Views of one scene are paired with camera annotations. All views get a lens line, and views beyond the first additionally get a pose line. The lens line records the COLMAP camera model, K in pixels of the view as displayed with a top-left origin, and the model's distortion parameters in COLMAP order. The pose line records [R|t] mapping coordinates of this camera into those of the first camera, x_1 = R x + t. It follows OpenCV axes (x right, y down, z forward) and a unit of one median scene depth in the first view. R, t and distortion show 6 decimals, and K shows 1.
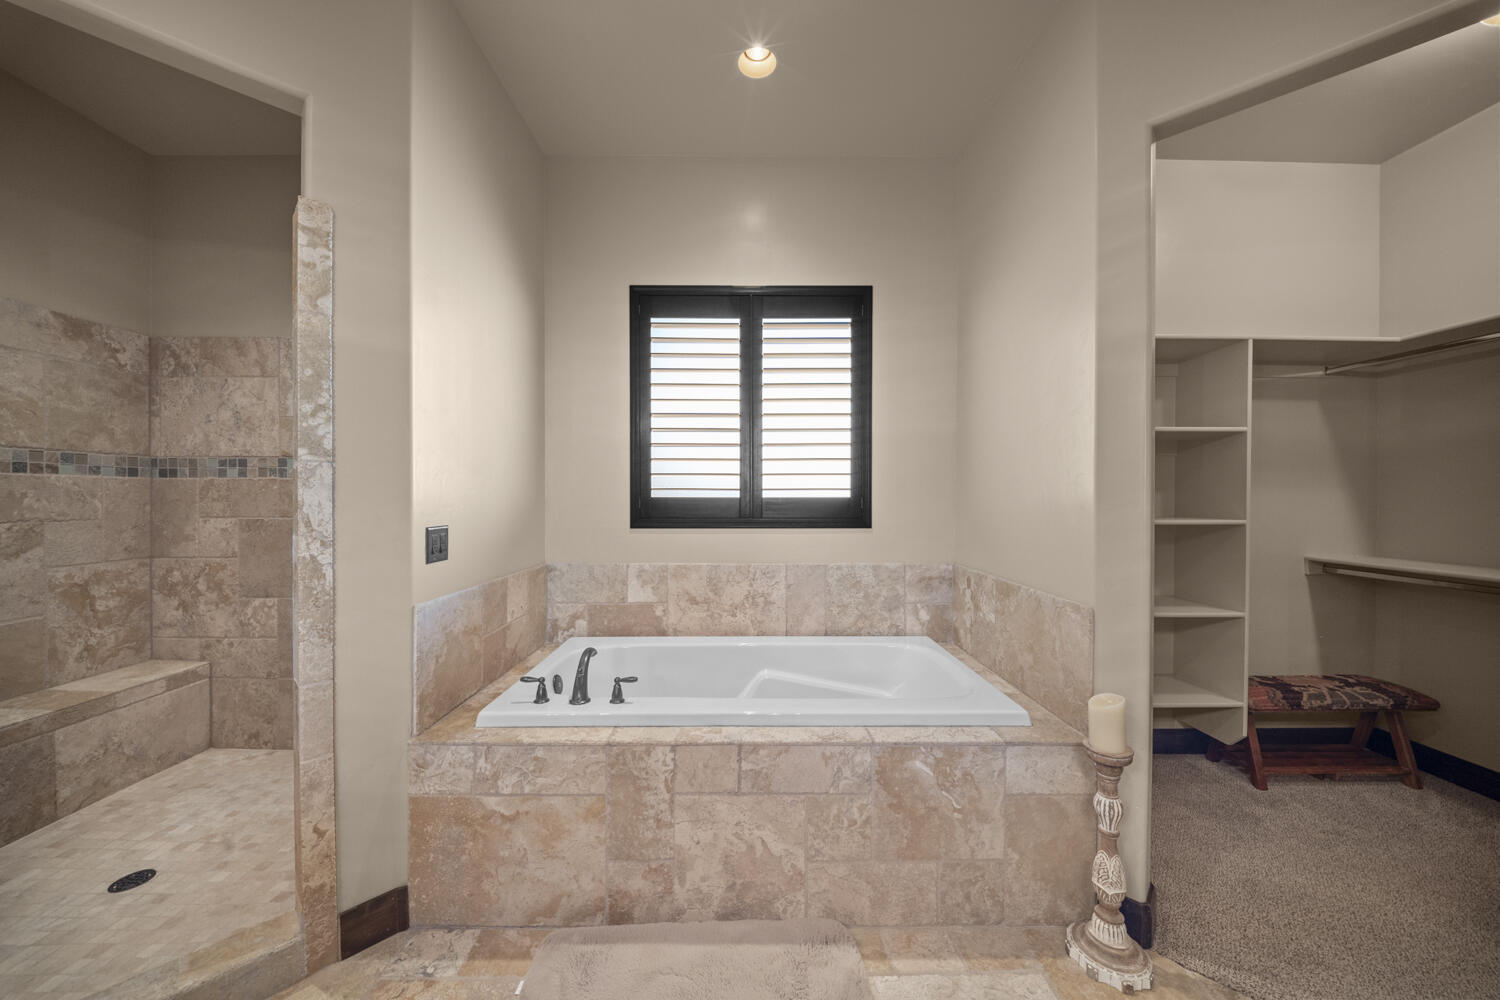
lens RADIAL K [[524.3, 0, 749.2], [0, 524.3, 500.9], [0, 0, 1]] dist [0.003889, -0.004052]
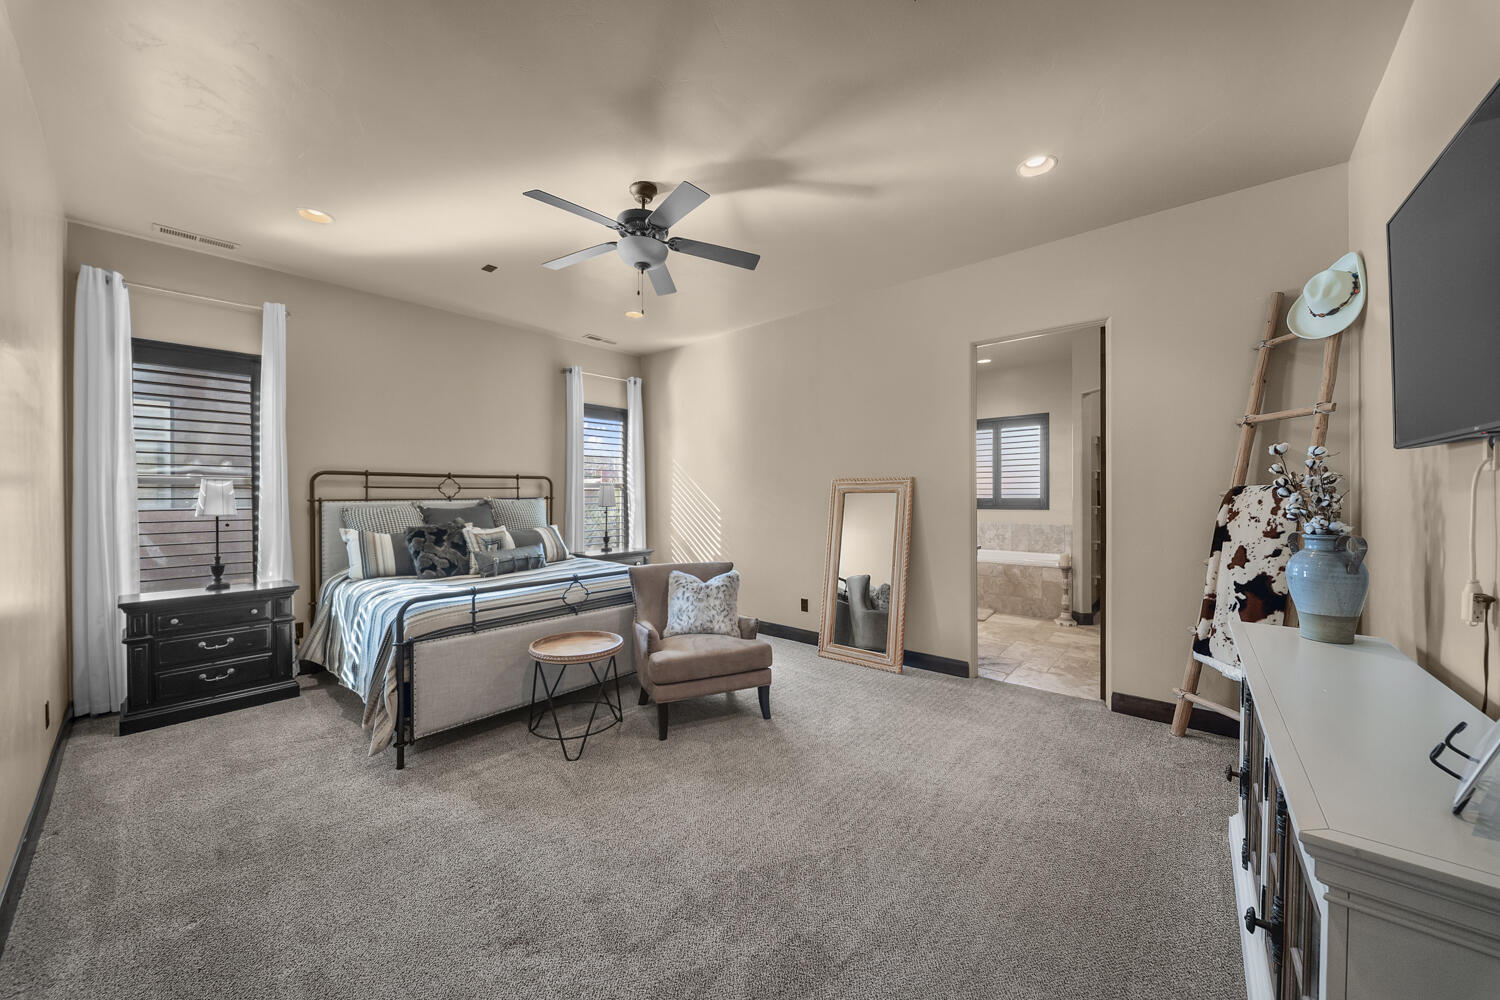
lens RADIAL K [[524.3, 0, 744.2], [0, 524.3, 496.2], [0, 0, 1]] dist [0.003889, -0.004052]
pose [[0.749135, -0.002288, -0.662414, 1.135704], [-0.000574, 0.999991, -0.004103, -0.004258], [0.662417, 0.003455, 0.749127, -2.583286]]
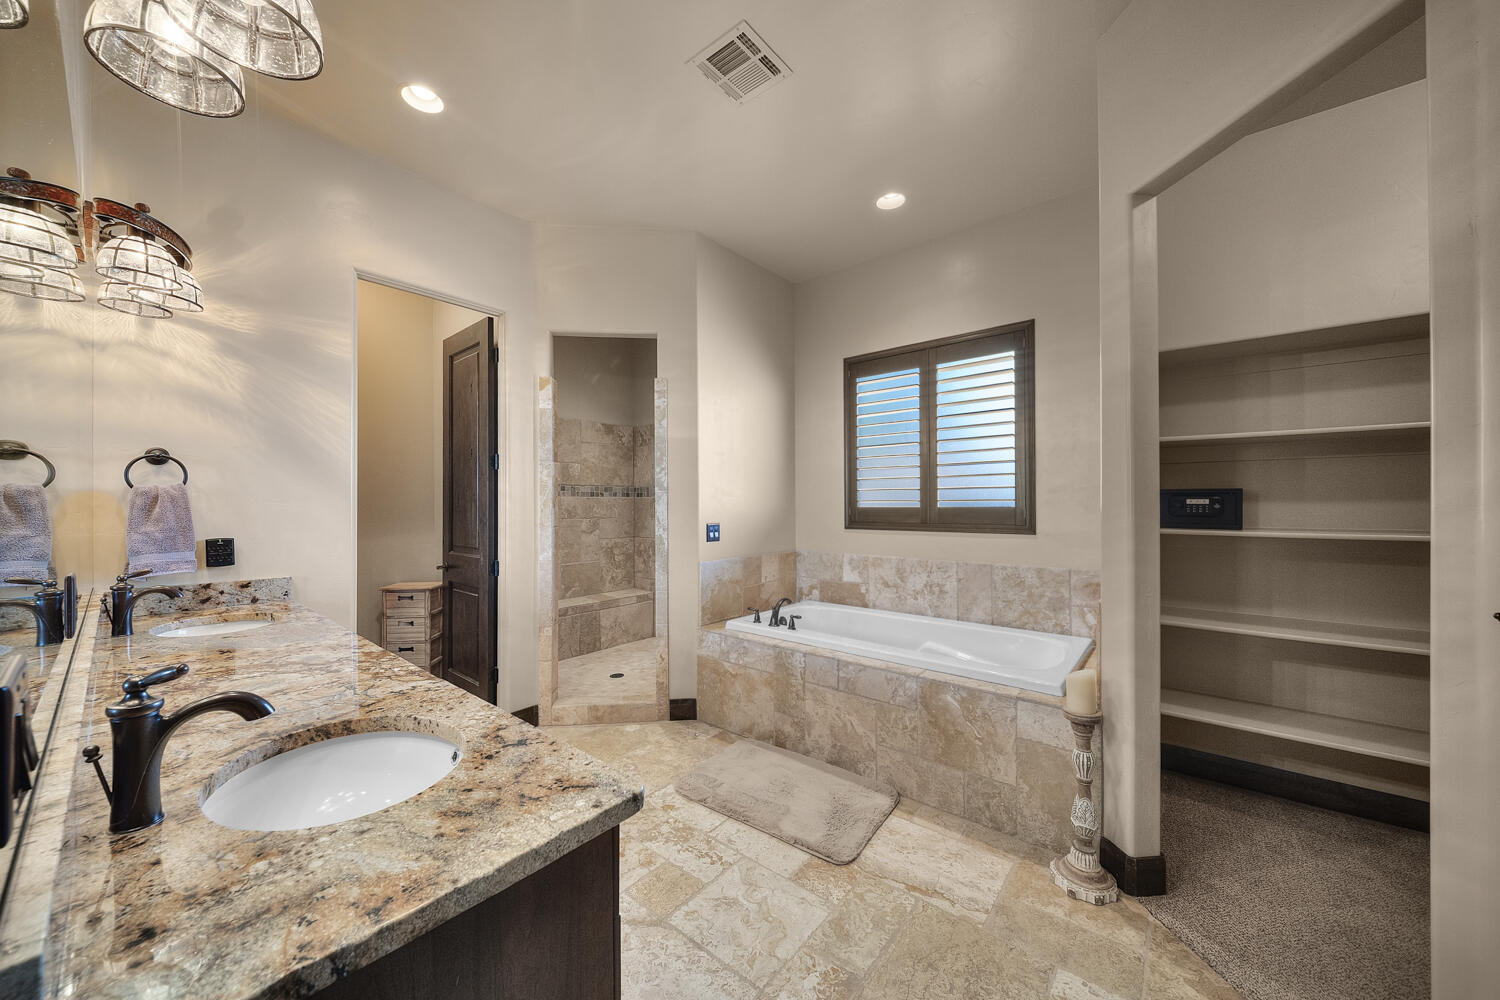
lens RADIAL K [[524.3, 0, 734.3], [0, 524.3, 503.2], [0, 0, 1]] dist [0.003889, -0.004052]
pose [[0.750826, -0.004818, -0.660483, 0.699336], [0.000519, 0.999977, -0.006705, -0.011501], [0.660500, 0.004691, 0.750811, -0.378286]]
